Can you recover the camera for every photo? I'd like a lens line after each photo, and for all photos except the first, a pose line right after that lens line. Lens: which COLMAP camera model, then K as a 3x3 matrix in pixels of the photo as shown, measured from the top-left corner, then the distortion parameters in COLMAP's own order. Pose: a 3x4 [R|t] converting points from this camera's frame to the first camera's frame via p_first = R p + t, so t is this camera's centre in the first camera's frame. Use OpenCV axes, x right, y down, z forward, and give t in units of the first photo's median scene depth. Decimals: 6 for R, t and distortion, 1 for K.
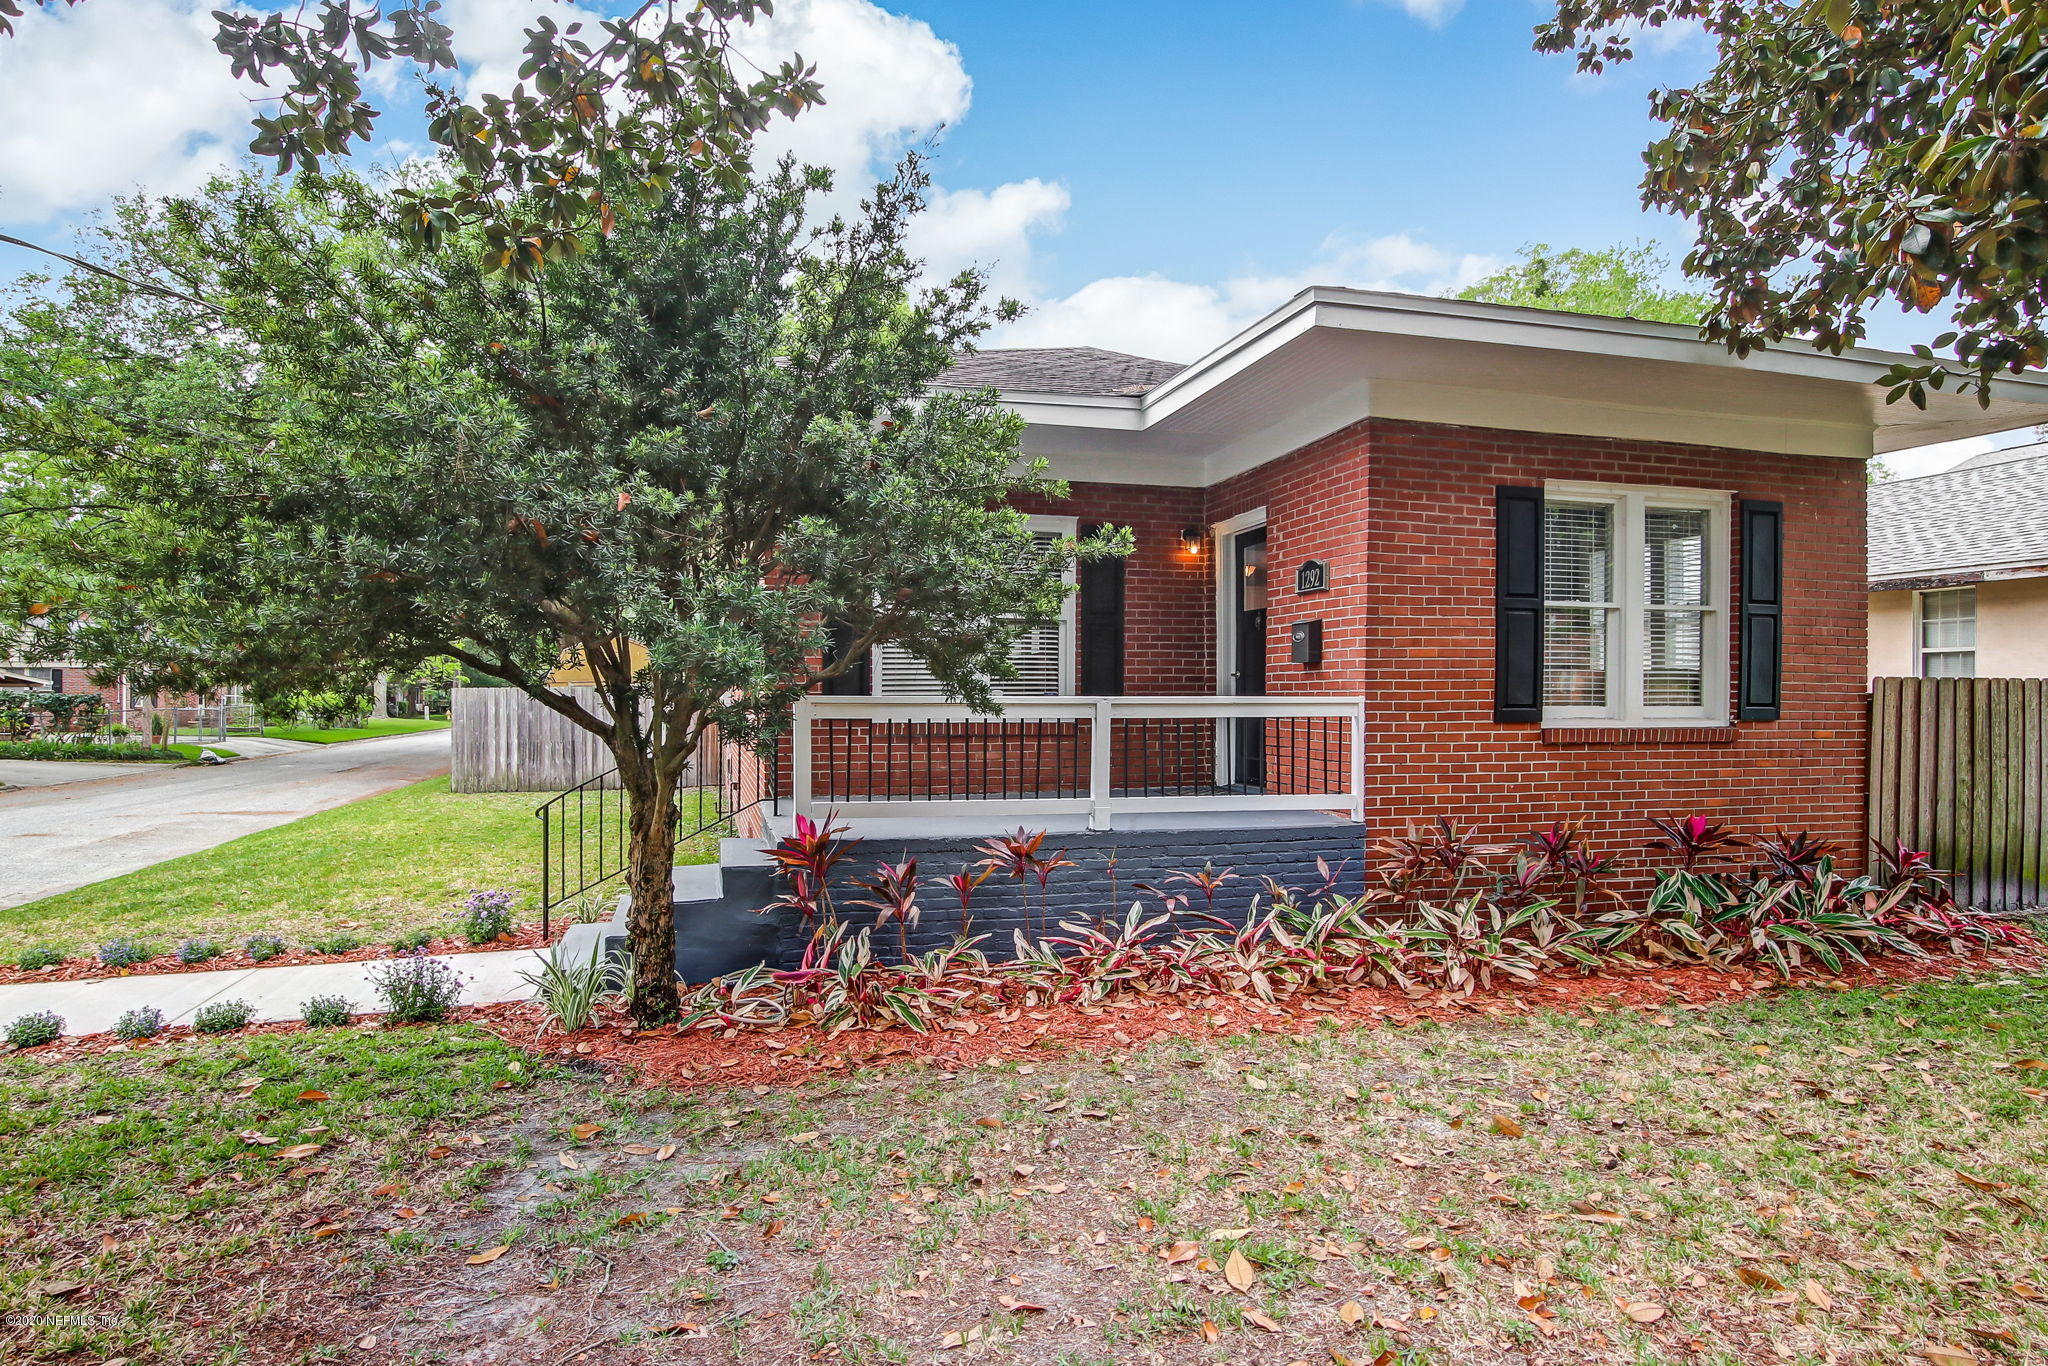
lens RADIAL K [[1446.8, 0, 1090.6], [0, 1446.8, 676.5], [0, 0, 1]] dist [0.004169, 0.001050]
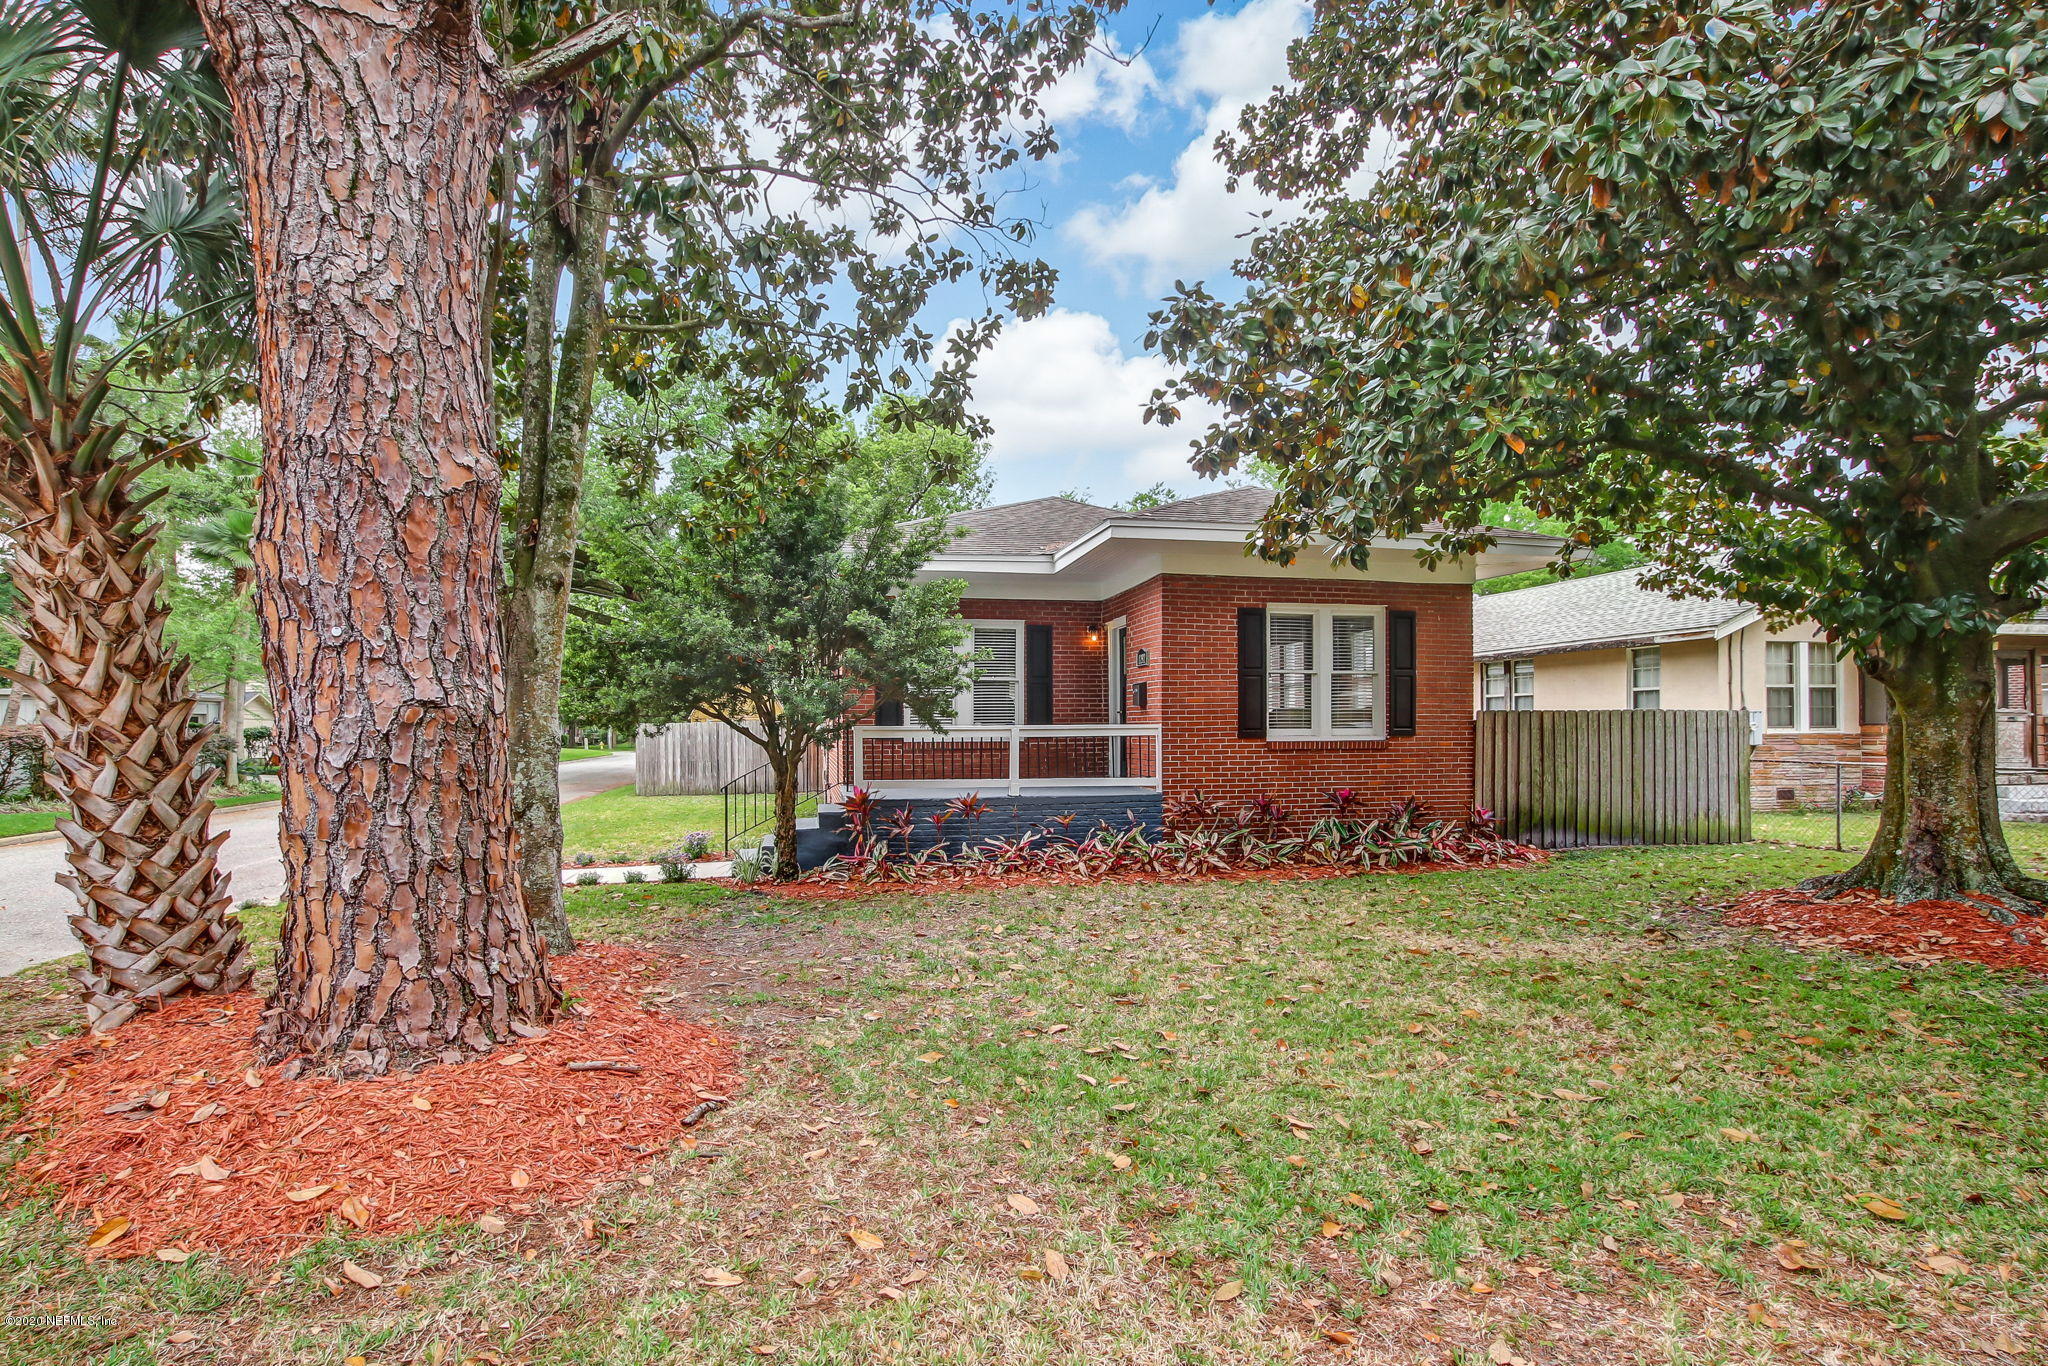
lens RADIAL K [[1115.5, 0, 1024.3], [0, 1115.5, 718.3], [0, 0, 1]] dist [-0.003795, -0.001721]
pose [[0.997366, -0.008328, -0.072050, 0.113281], [0.008850, 0.999937, 0.006925, -0.005362], [0.071988, -0.007544, 0.997377, -0.414496]]
